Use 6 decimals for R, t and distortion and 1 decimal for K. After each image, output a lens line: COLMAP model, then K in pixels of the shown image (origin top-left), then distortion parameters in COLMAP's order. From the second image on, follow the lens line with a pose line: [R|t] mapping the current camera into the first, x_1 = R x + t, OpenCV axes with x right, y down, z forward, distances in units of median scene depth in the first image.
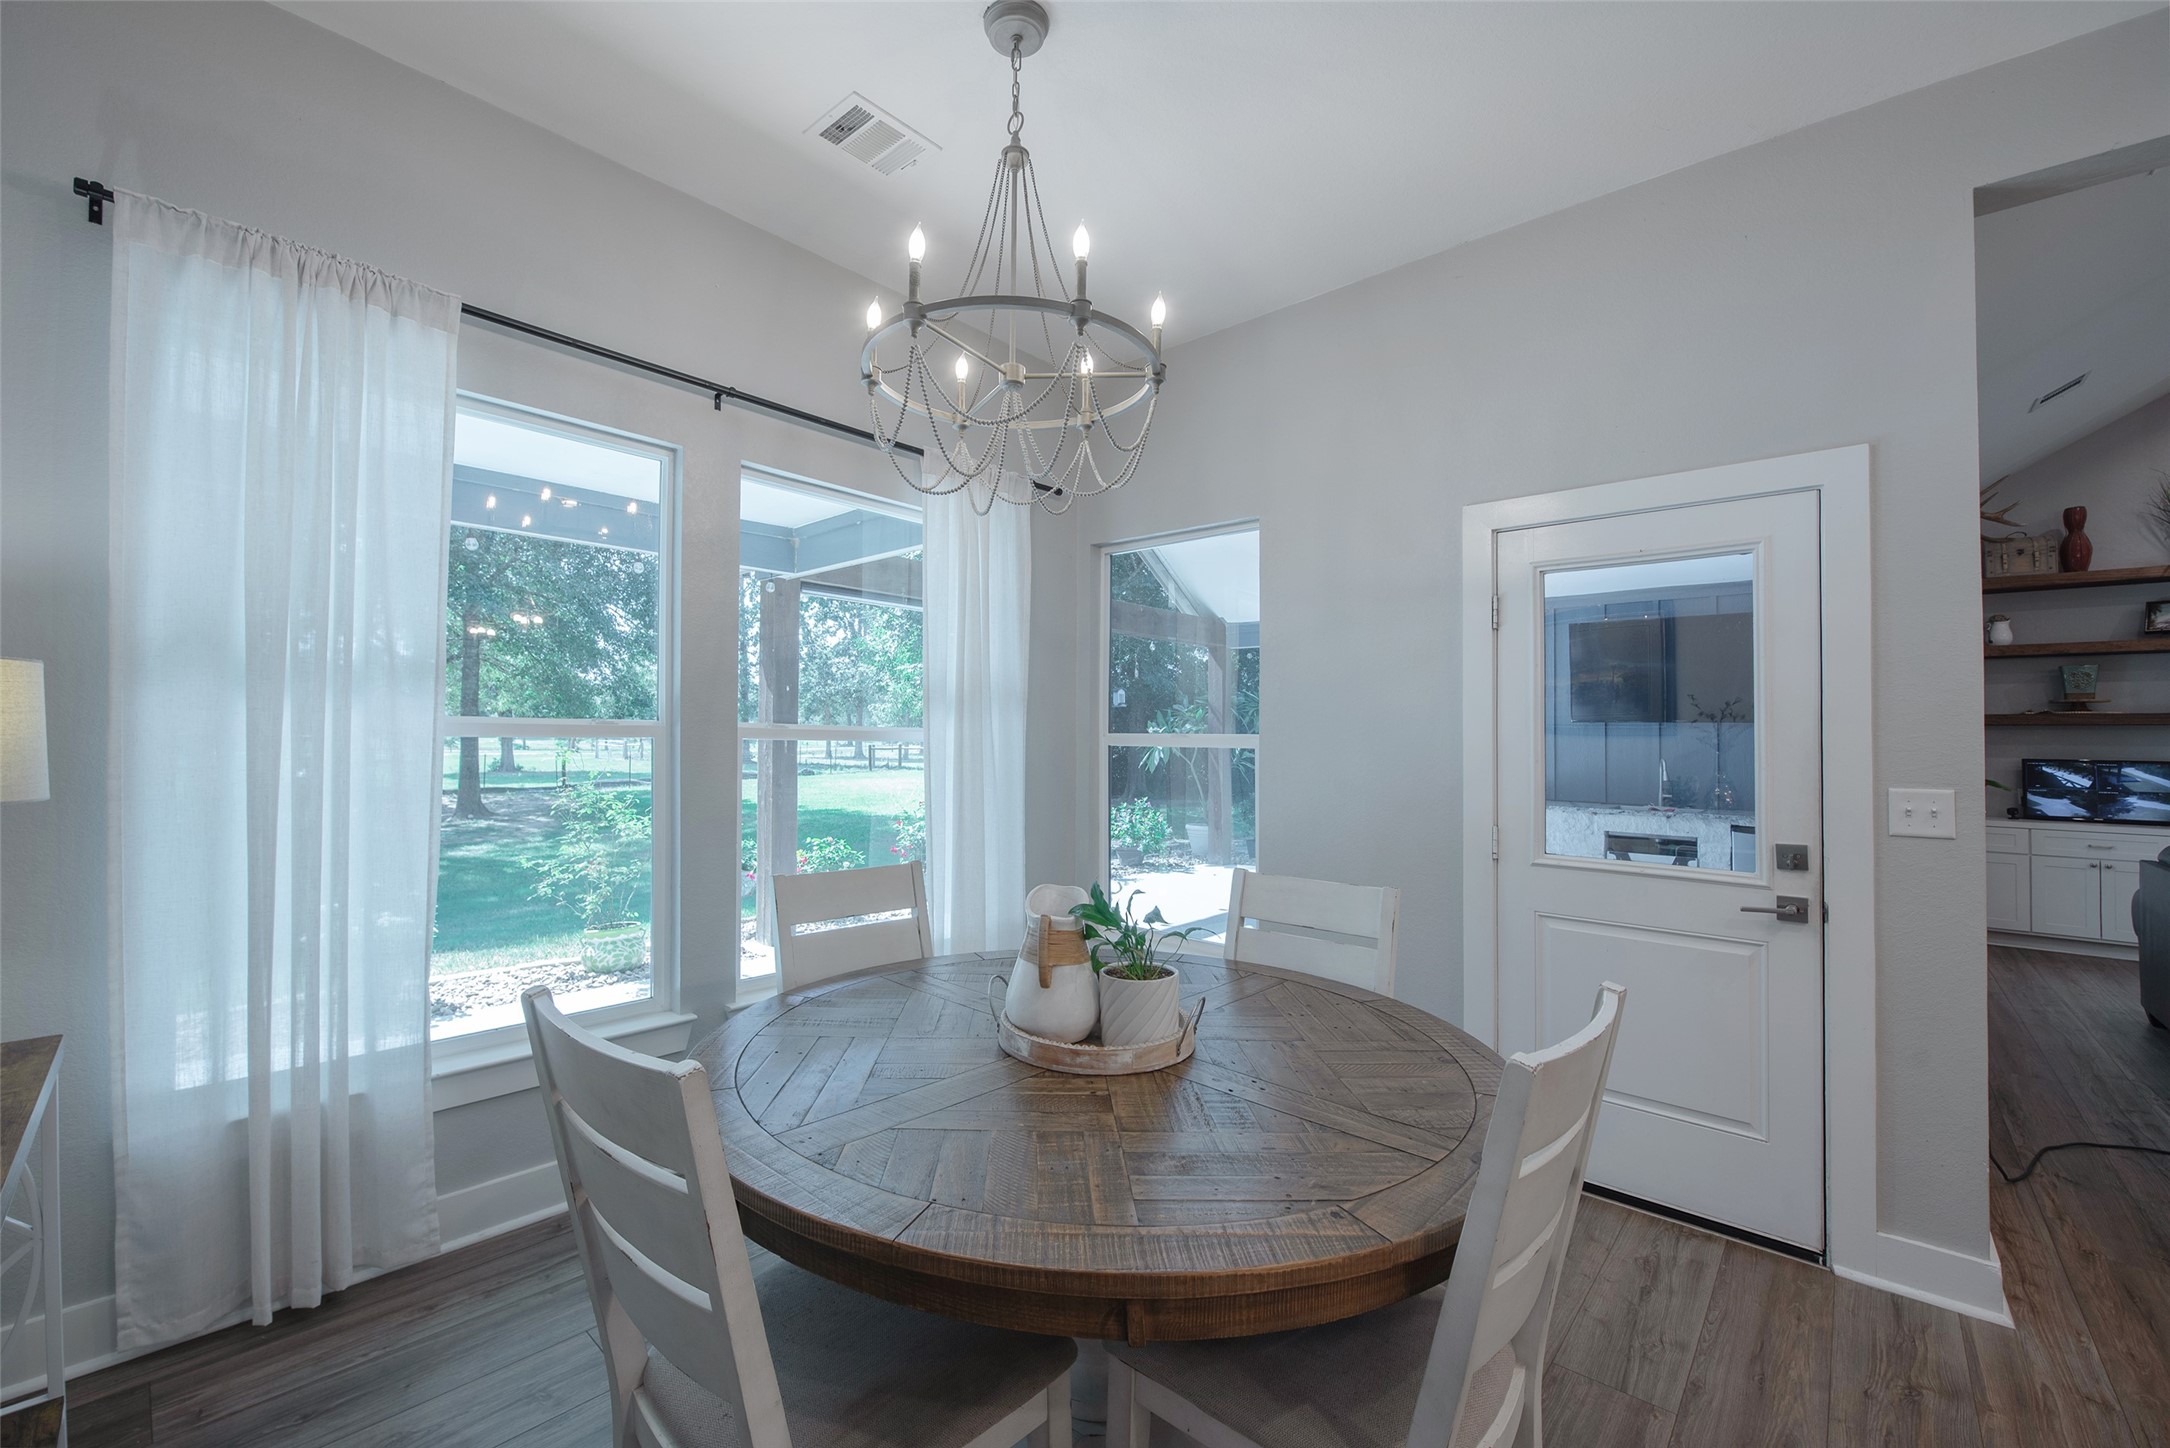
lens RADIAL K [[889.0, 0, 1088.0], [0, 889.0, 729.7], [0, 0, 1]] dist [-0.000466, -0.001678]
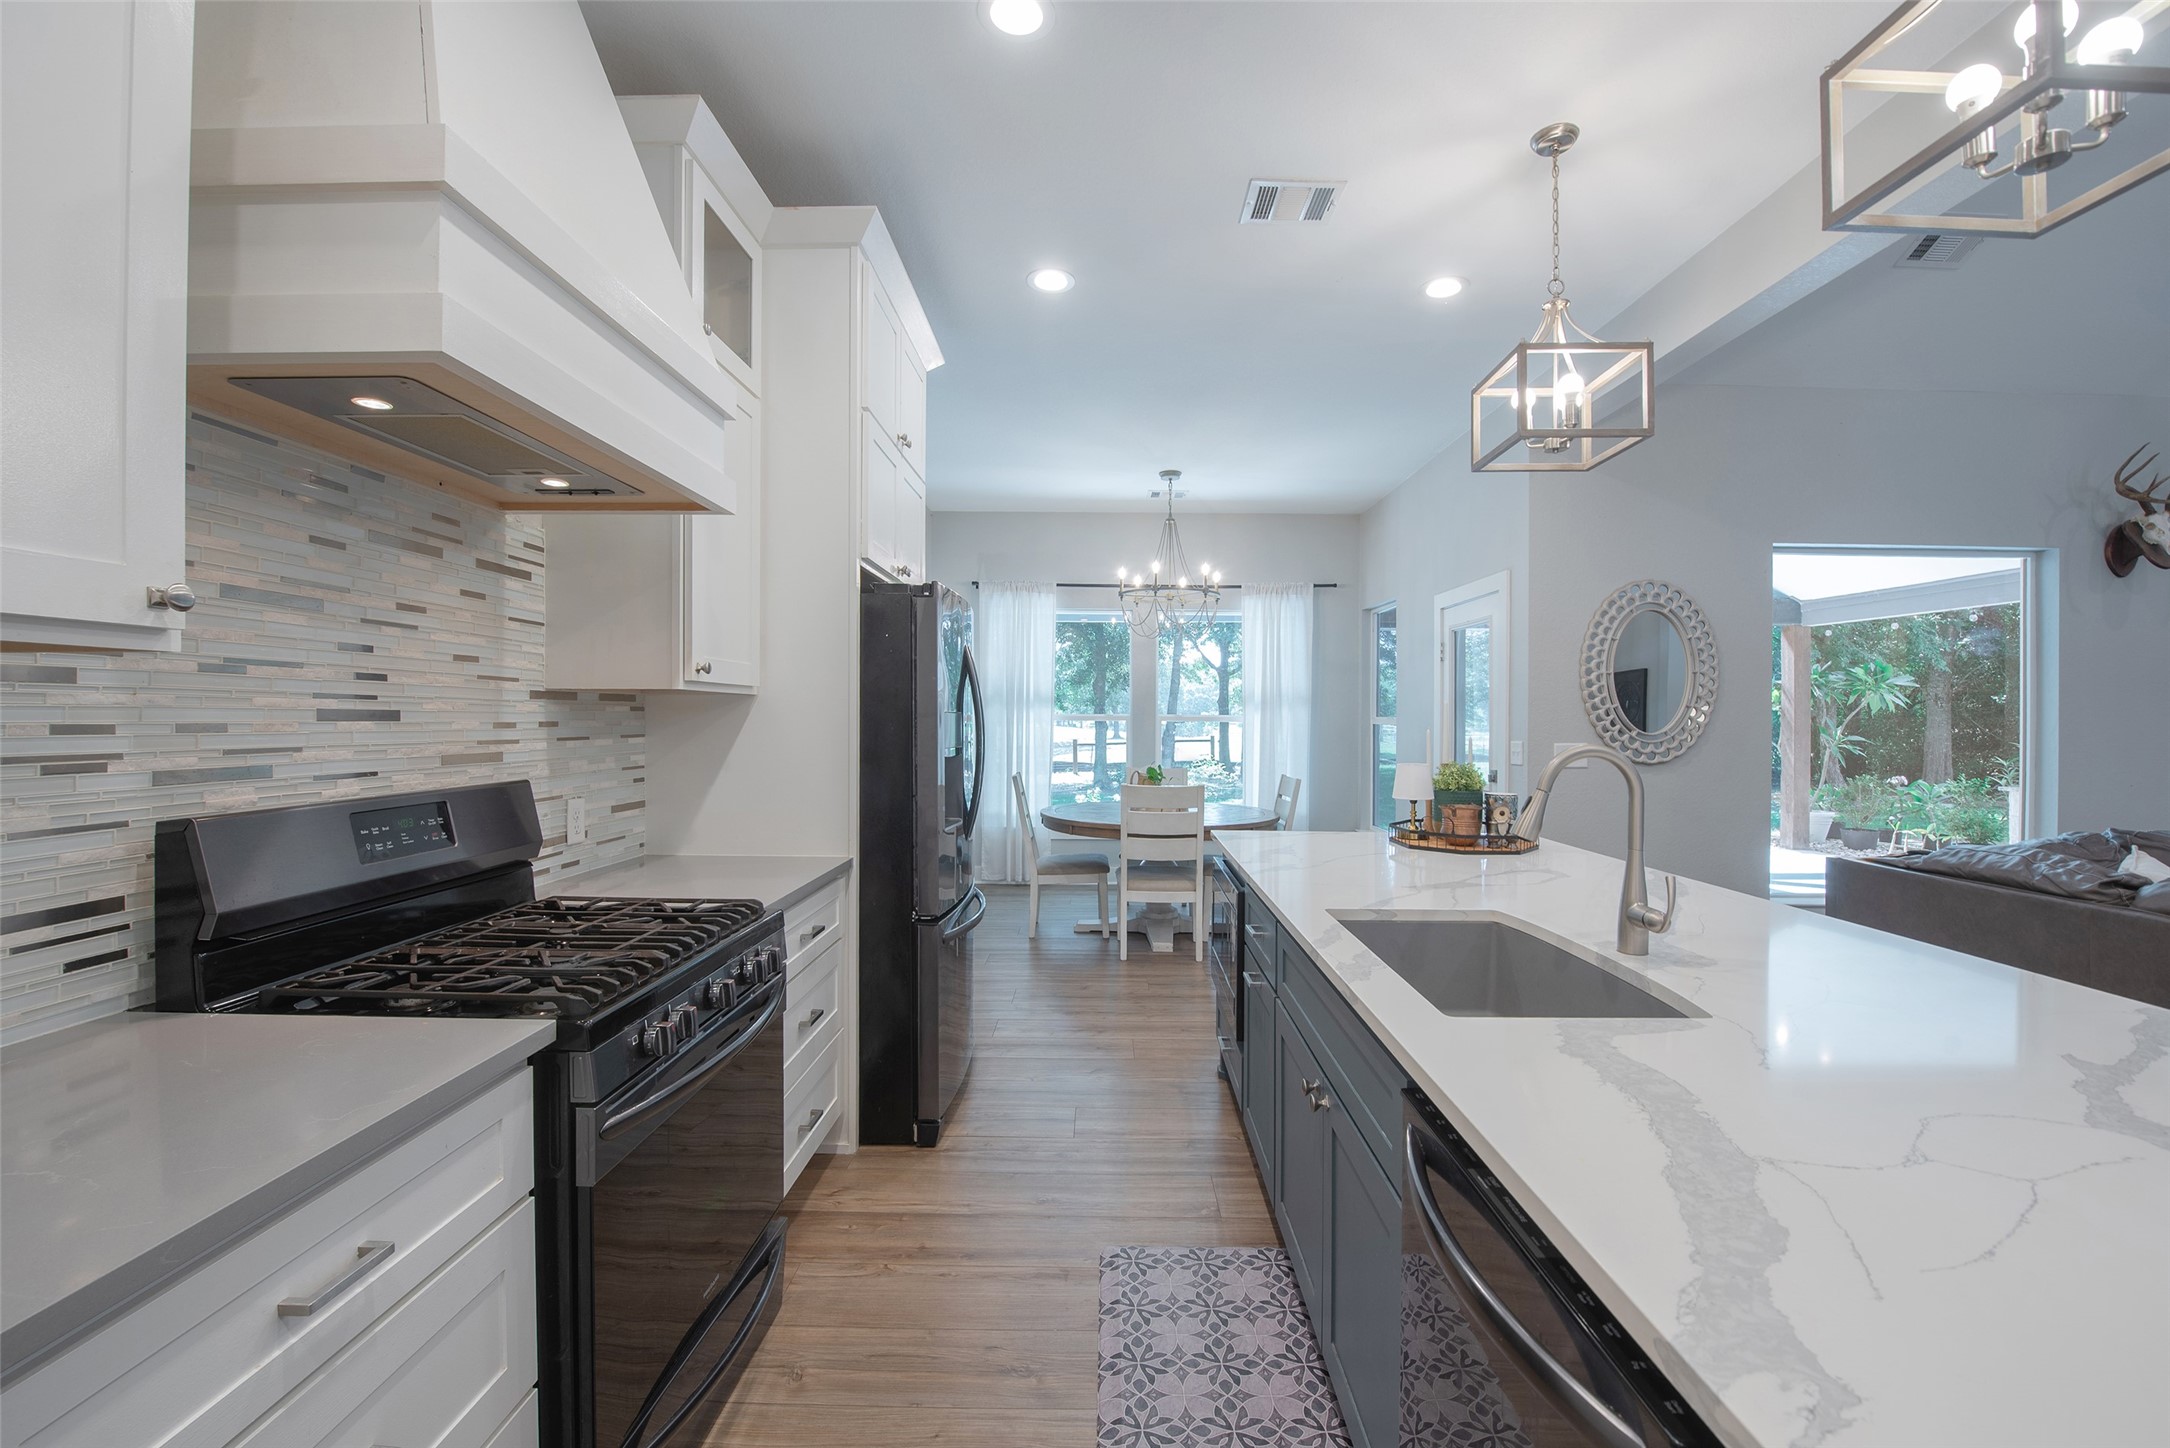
lens RADIAL K [[889.0, 0, 1105.9], [0, 889.0, 725.1], [0, 0, 1]] dist [-0.000466, -0.001678]
pose [[0.679435, -0.004460, -0.733722, 1.349788], [0.011319, 0.999926, 0.004404, 0.009850], [0.733649, -0.011297, 0.679435, -0.800680]]
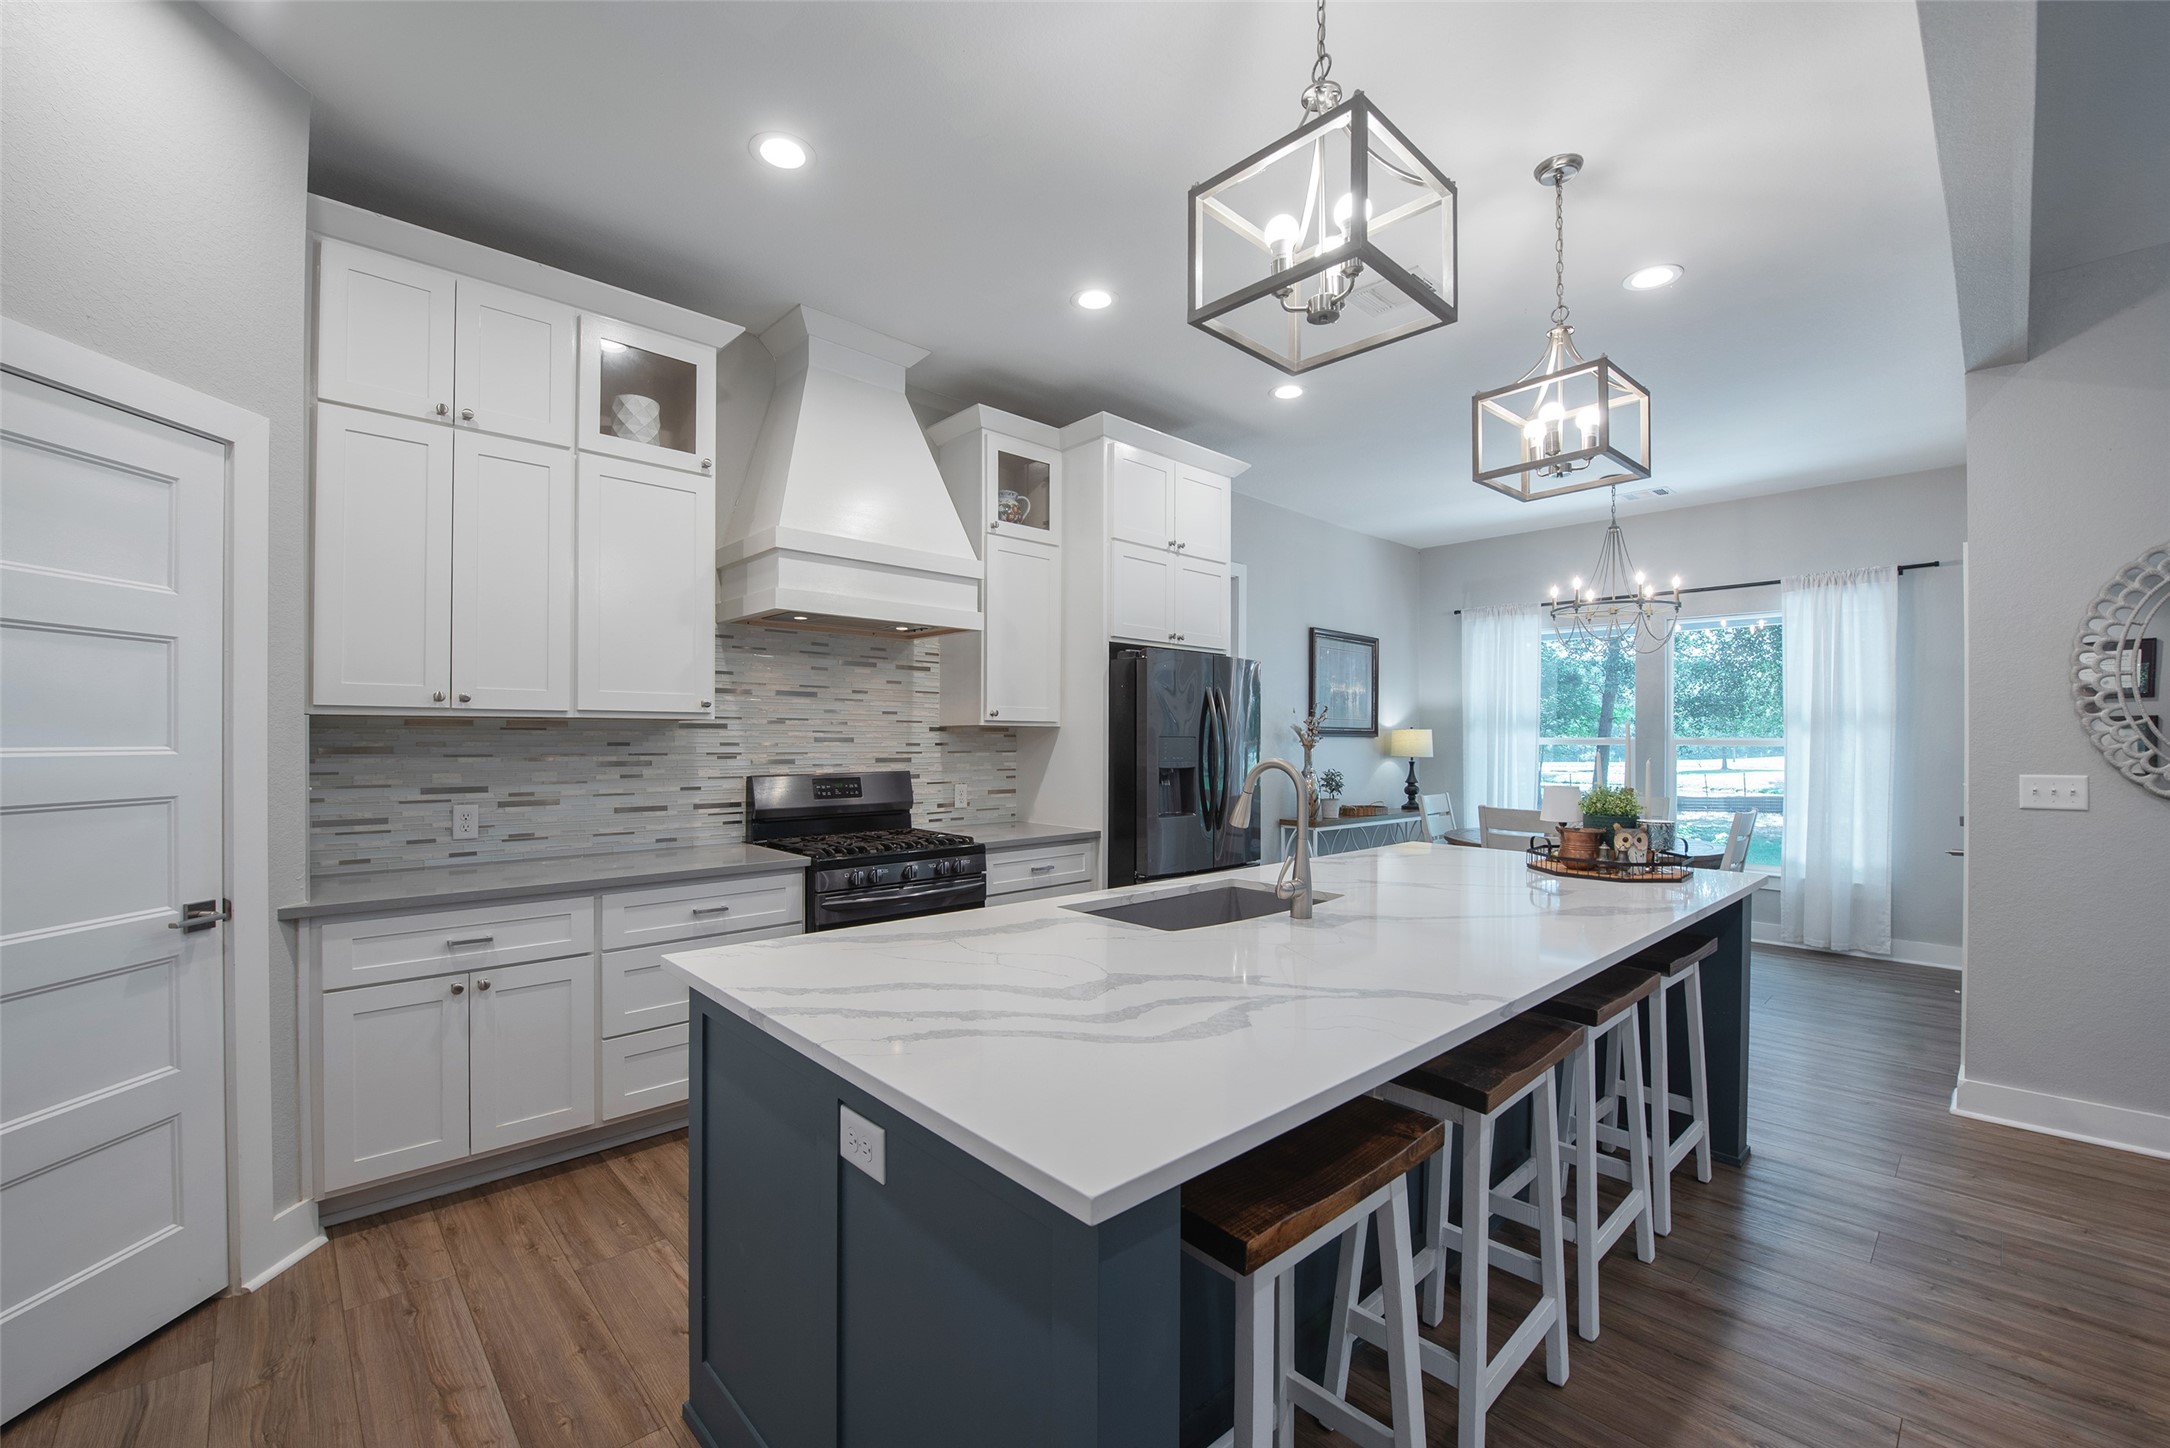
lens RADIAL K [[889.0, 0, 1075.4], [0, 889.0, 746.7], [0, 0, 1]] dist [-0.000466, -0.001678]
pose [[-0.068467, -0.006697, -0.997631, 1.919672], [0.004921, 0.999963, -0.007051, 0.022869], [0.997641, -0.005392, -0.068432, -0.309781]]
